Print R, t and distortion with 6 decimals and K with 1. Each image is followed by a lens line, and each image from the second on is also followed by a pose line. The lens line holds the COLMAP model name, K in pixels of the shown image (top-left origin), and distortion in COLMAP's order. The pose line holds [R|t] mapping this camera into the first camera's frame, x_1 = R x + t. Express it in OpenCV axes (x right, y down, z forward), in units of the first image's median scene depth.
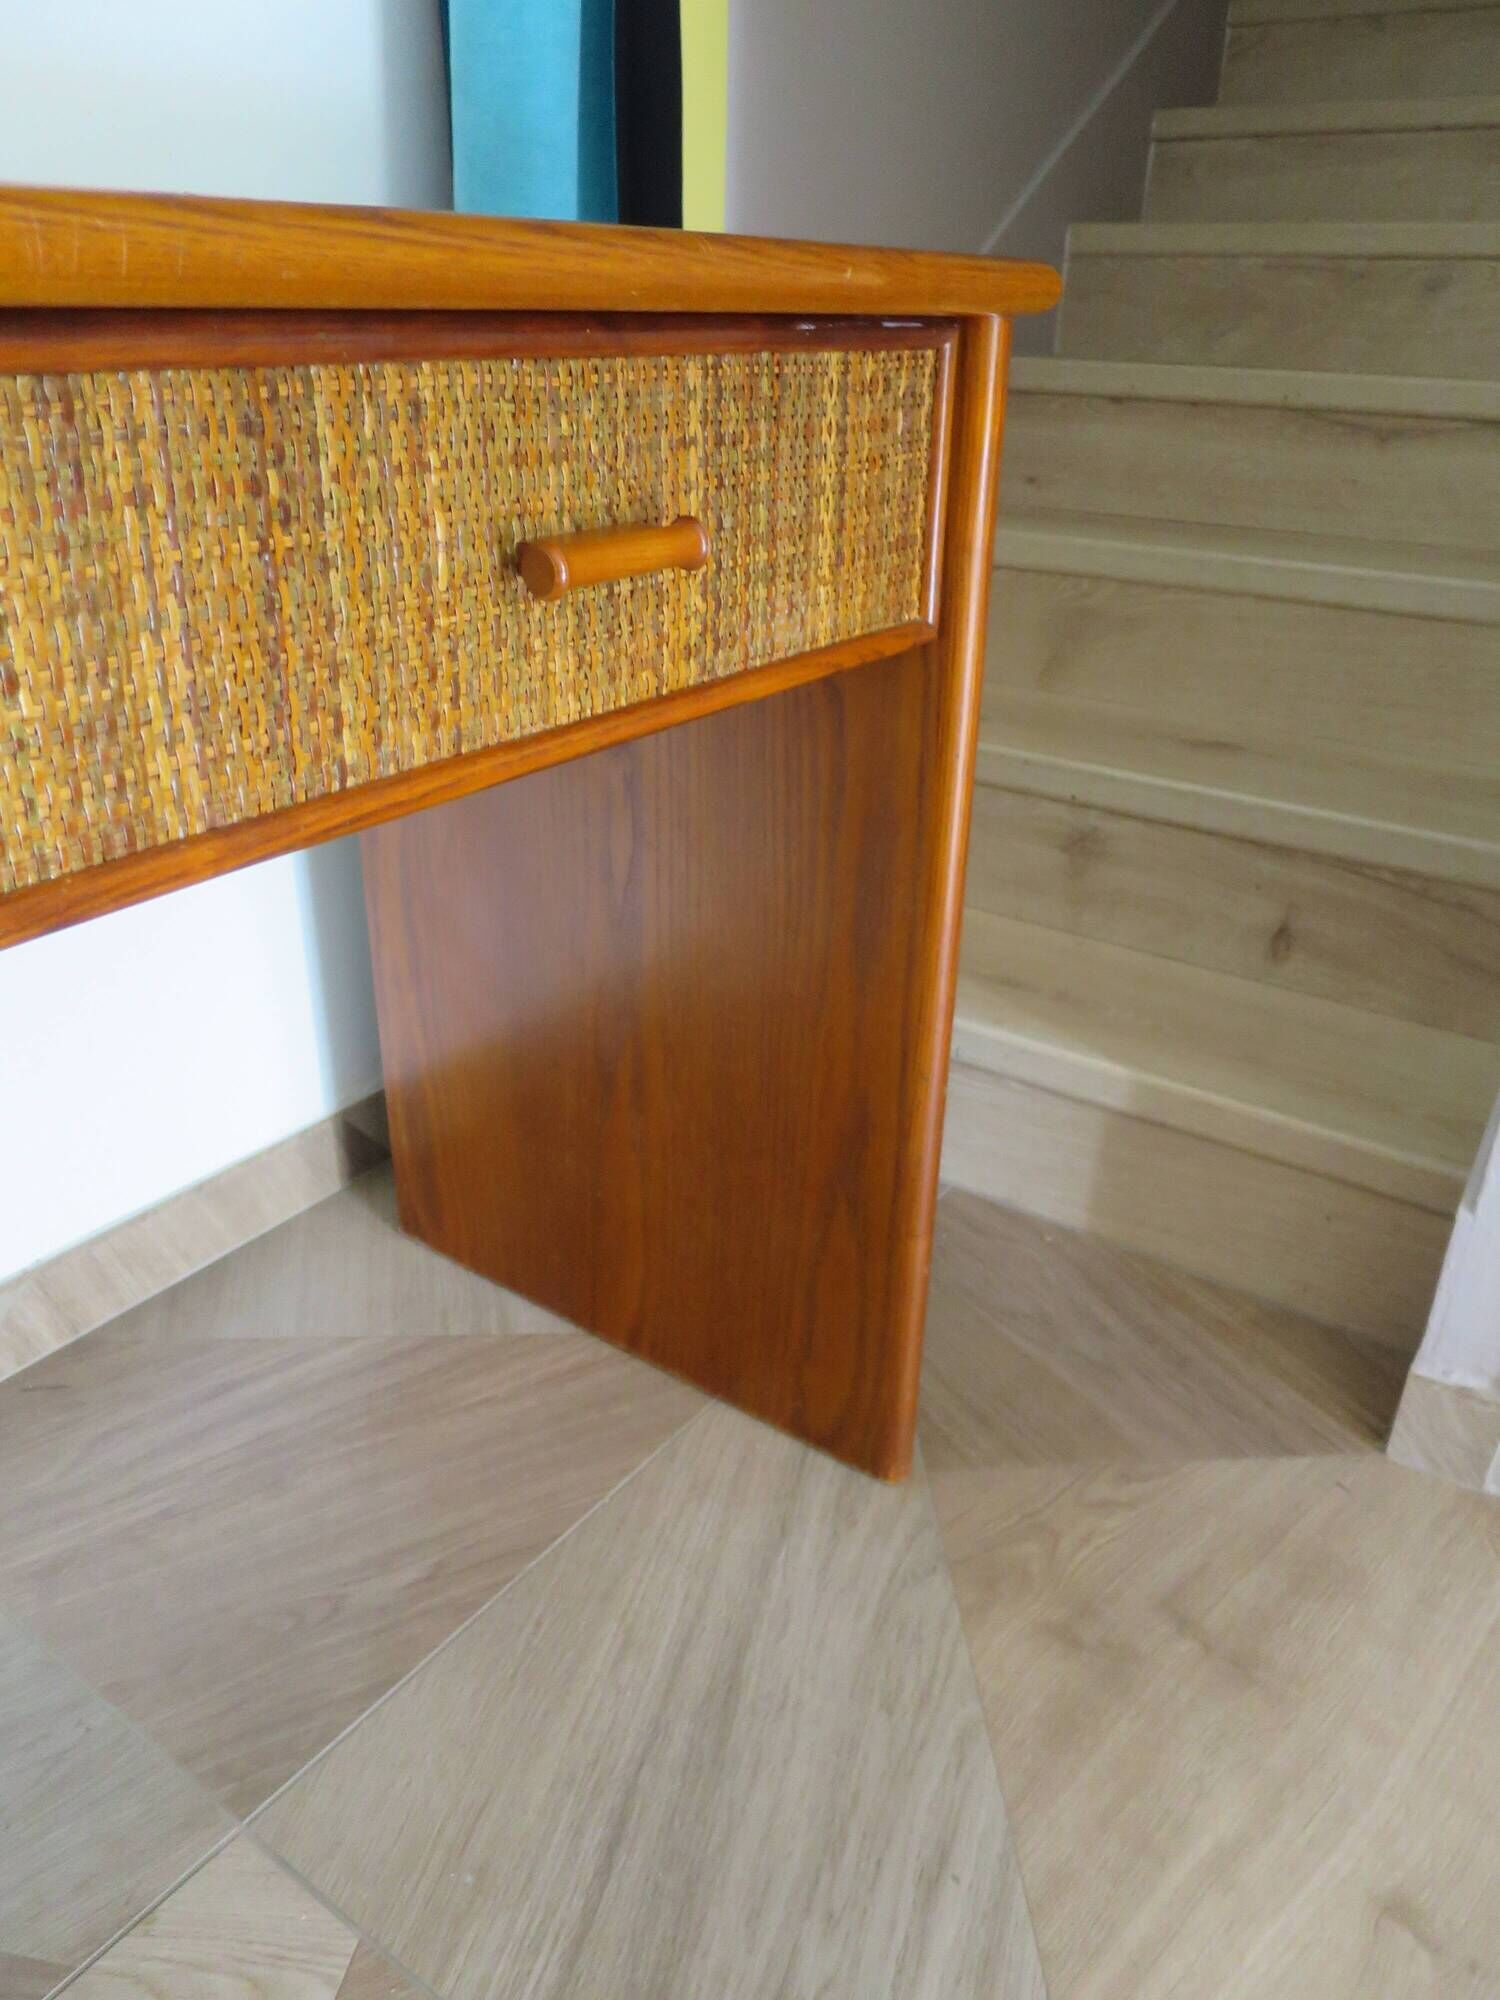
lens RADIAL K [[1444.2, 0, 758.2], [0, 1444.2, 999.8], [0, 0, 1]] dist [-0.046450, 0.010595]
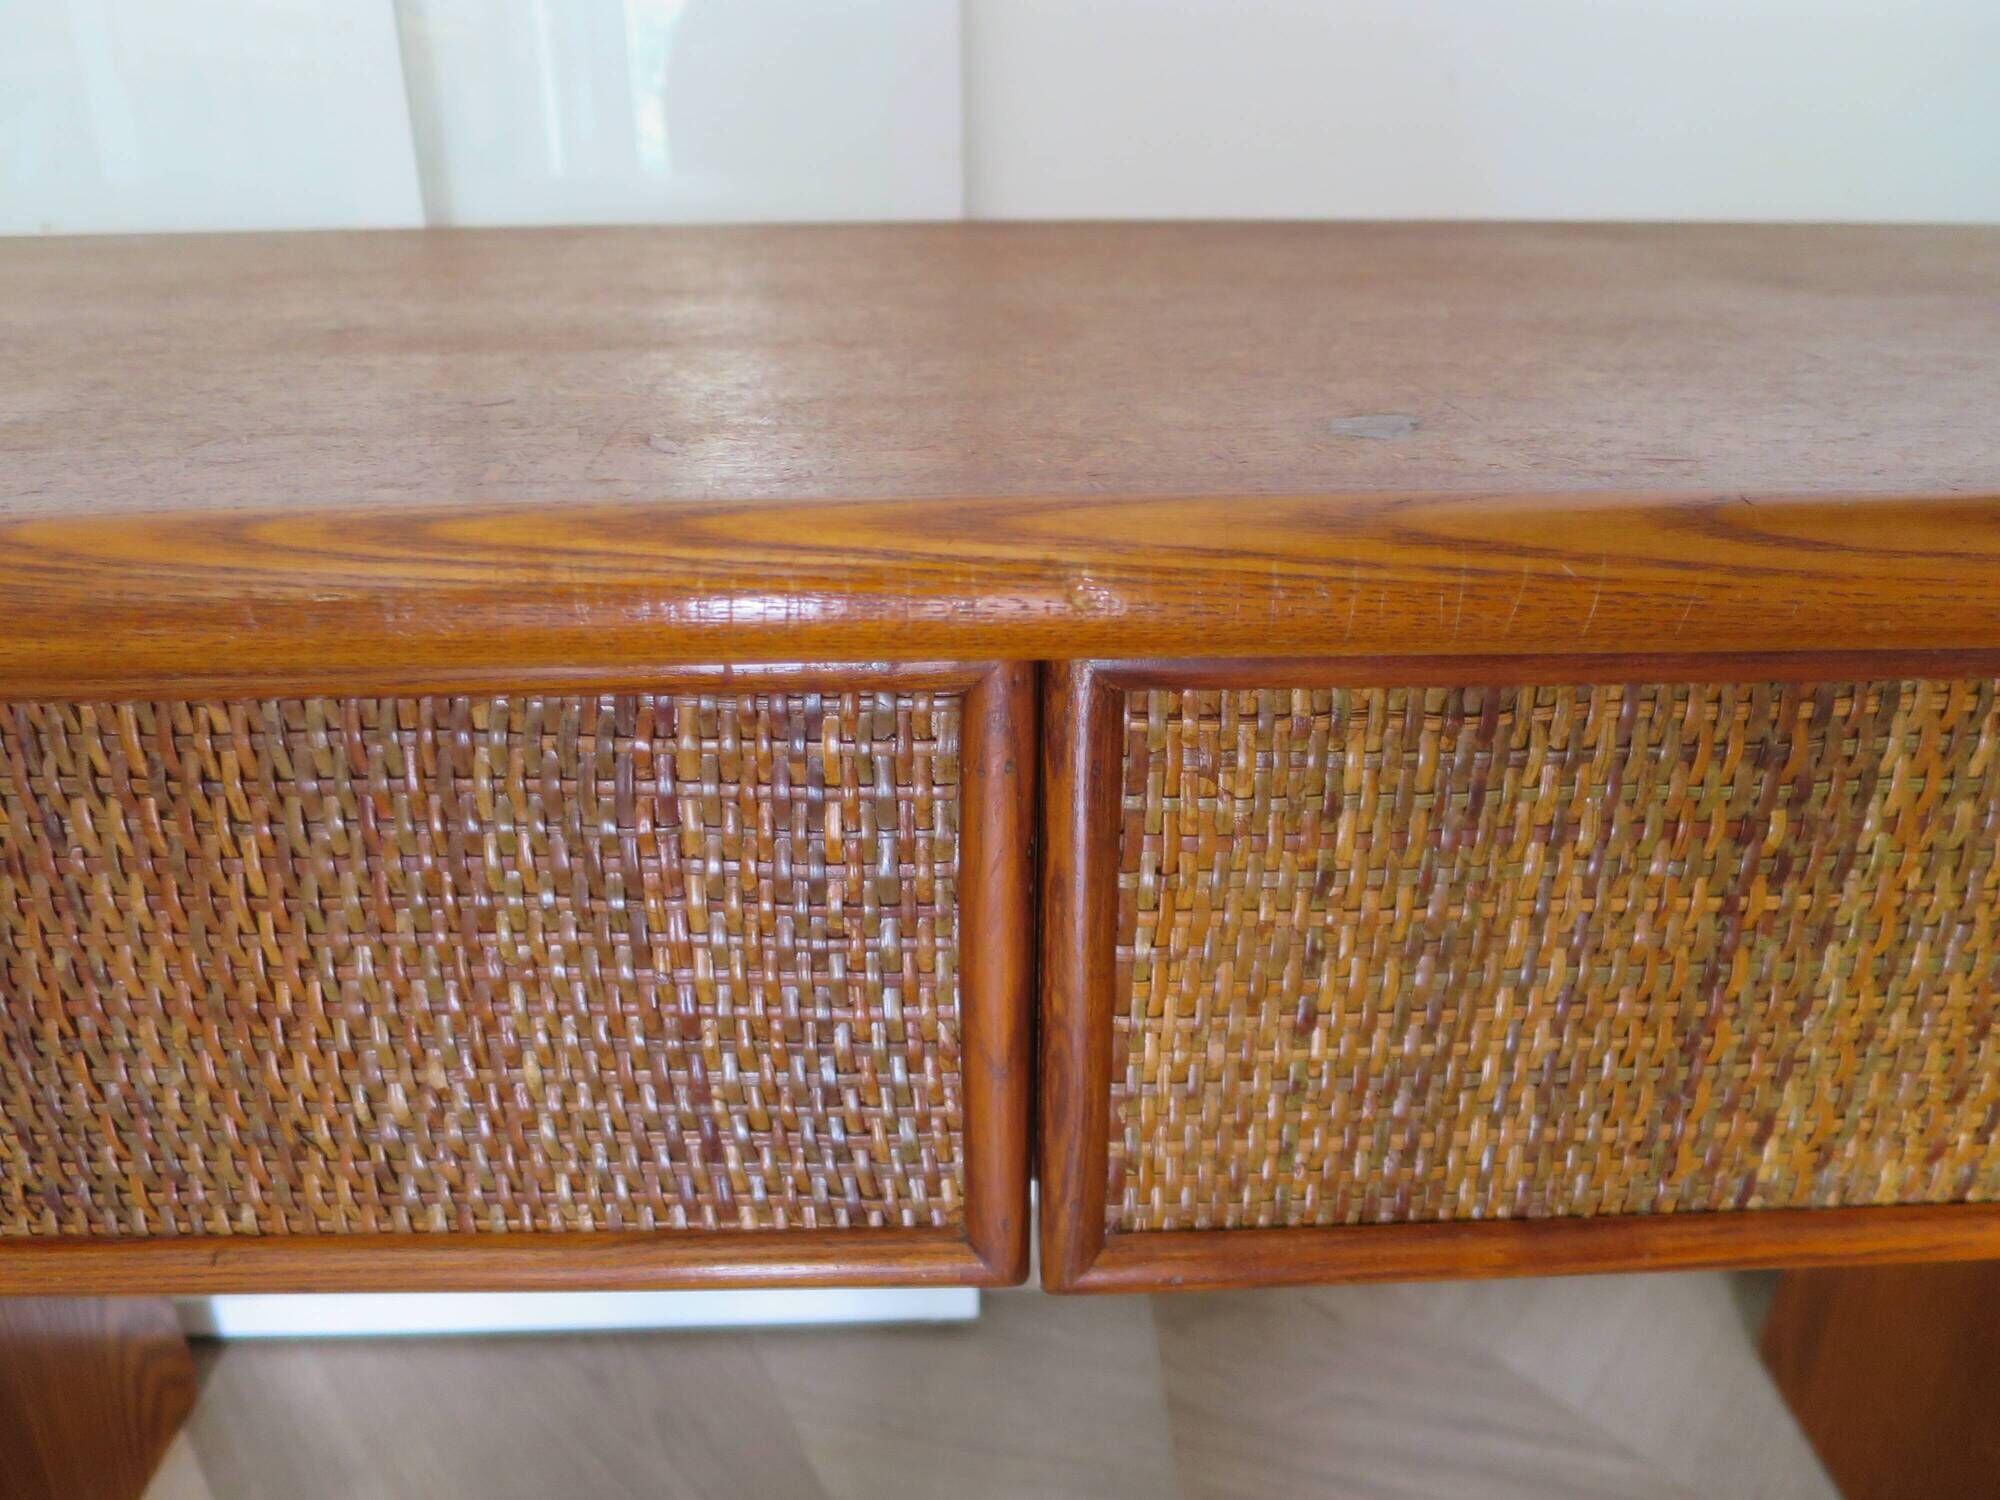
lens RADIAL K [[1444.2, 0, 990.9], [0, 1444.2, 752.8], [0, 0, 1]] dist [-0.046450, 0.010595]
pose [[0.602966, 0.310771, -0.734747, -0.052326], [-0.329721, 0.935740, 0.125200, -0.225270], [0.726440, 0.166770, 0.666688, 0.179872]]
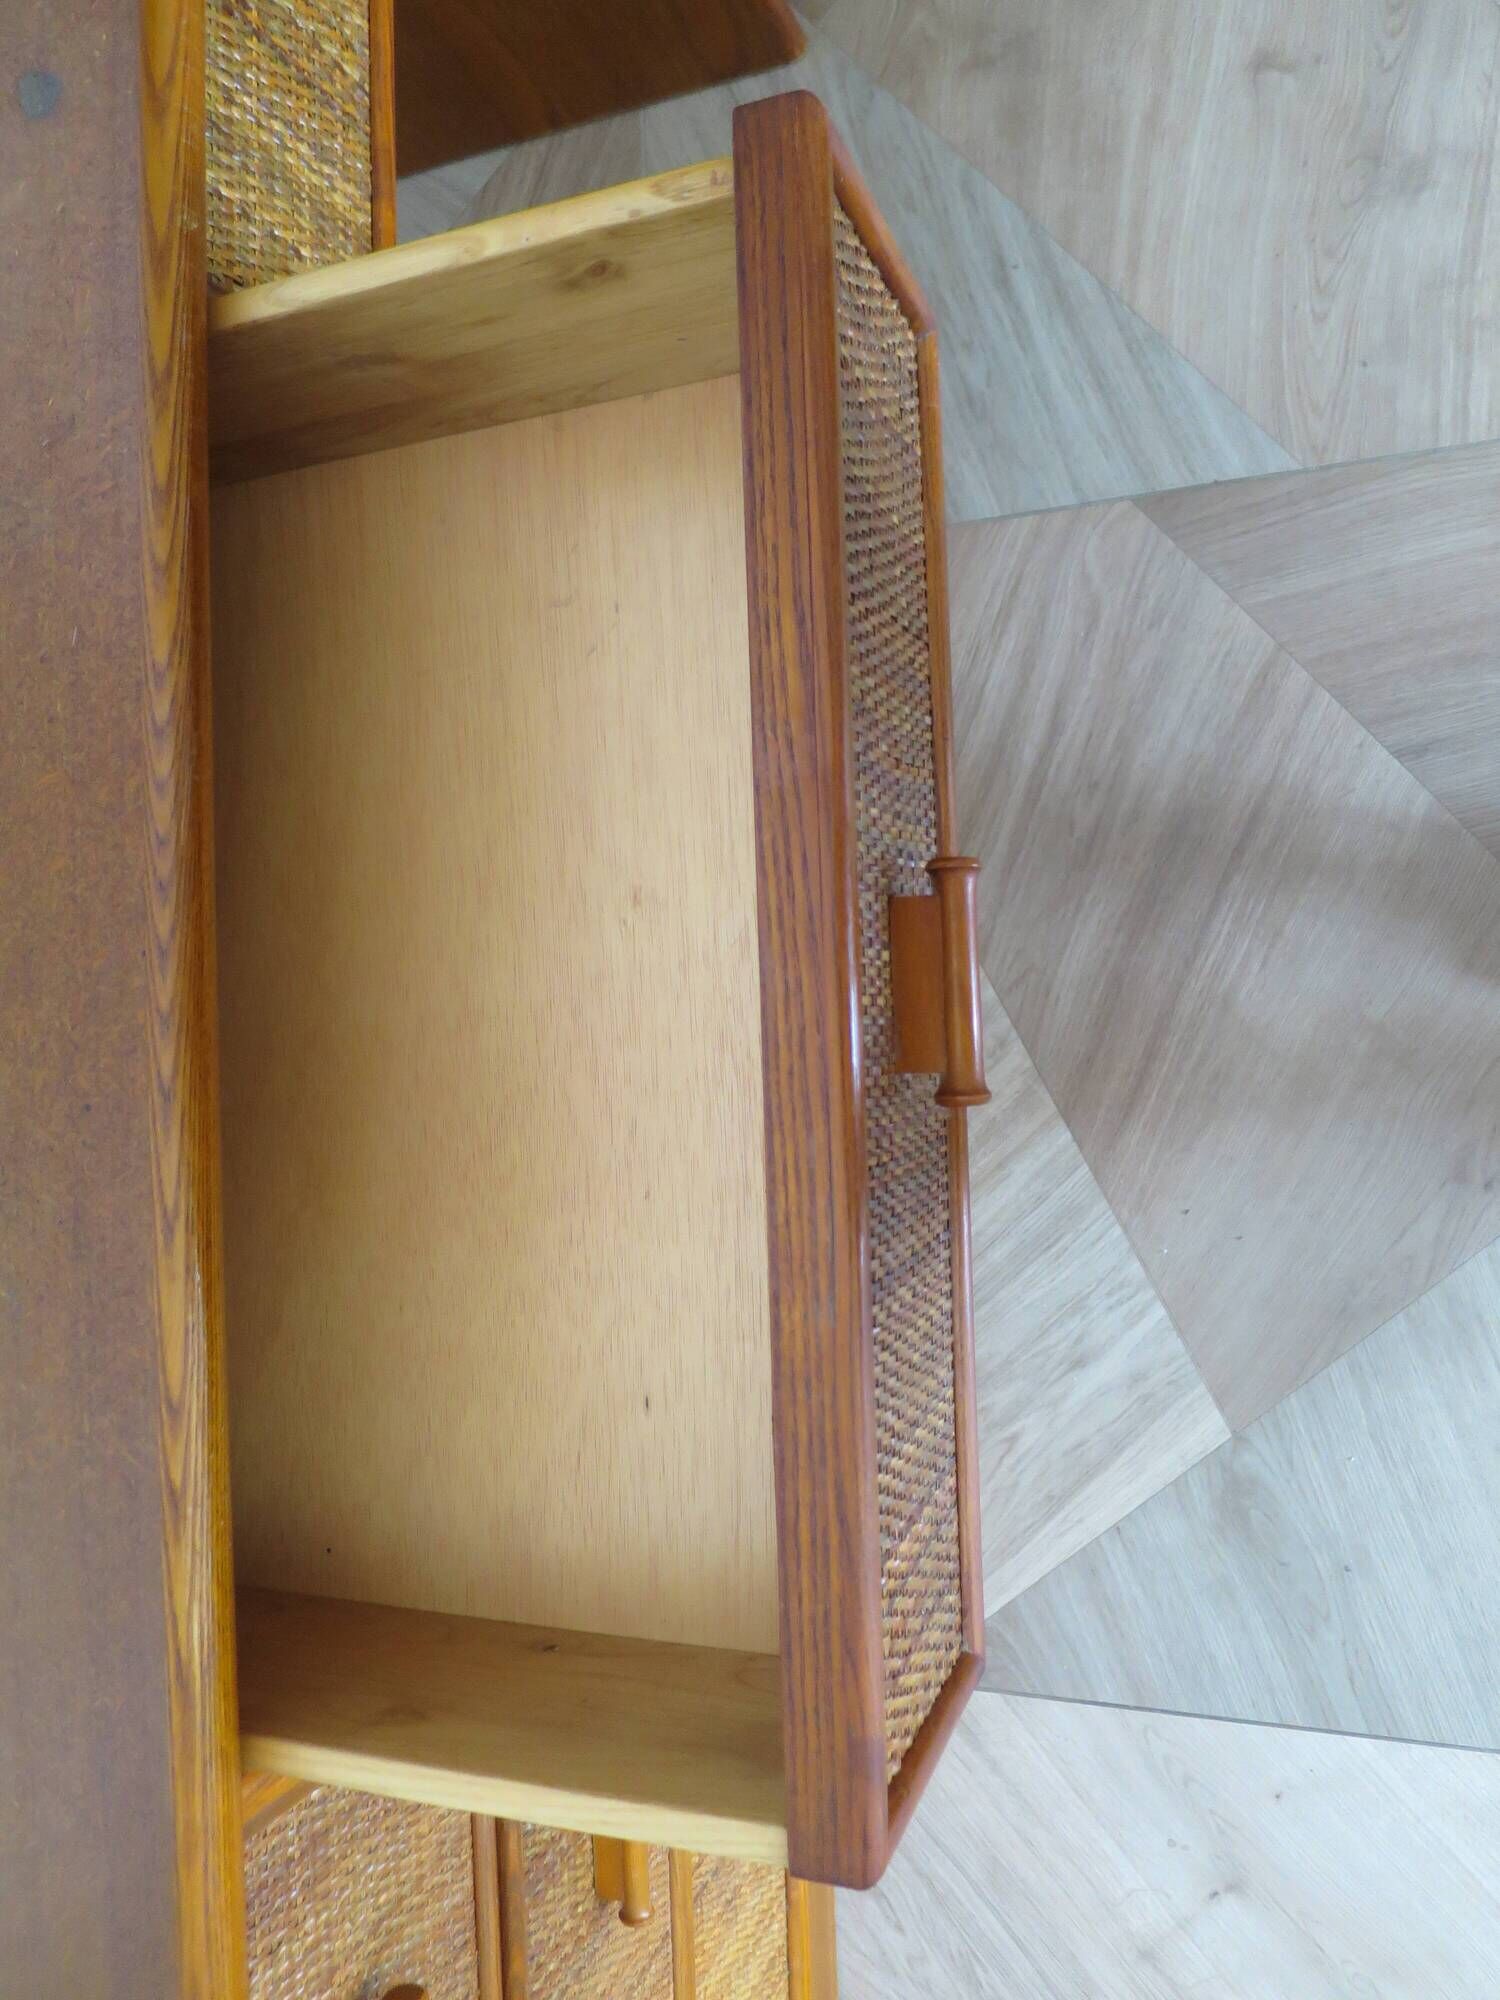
lens RADIAL K [[1444.2, 0, 749.0], [0, 1444.2, 999.4], [0, 0, 1]] dist [-0.046450, 0.010595]
pose [[0.726615, -0.614783, -0.306713, -0.094450], [0.594130, 0.338072, 0.729874, -0.461683], [-0.345023, -0.712565, 0.610909, -0.458052]]
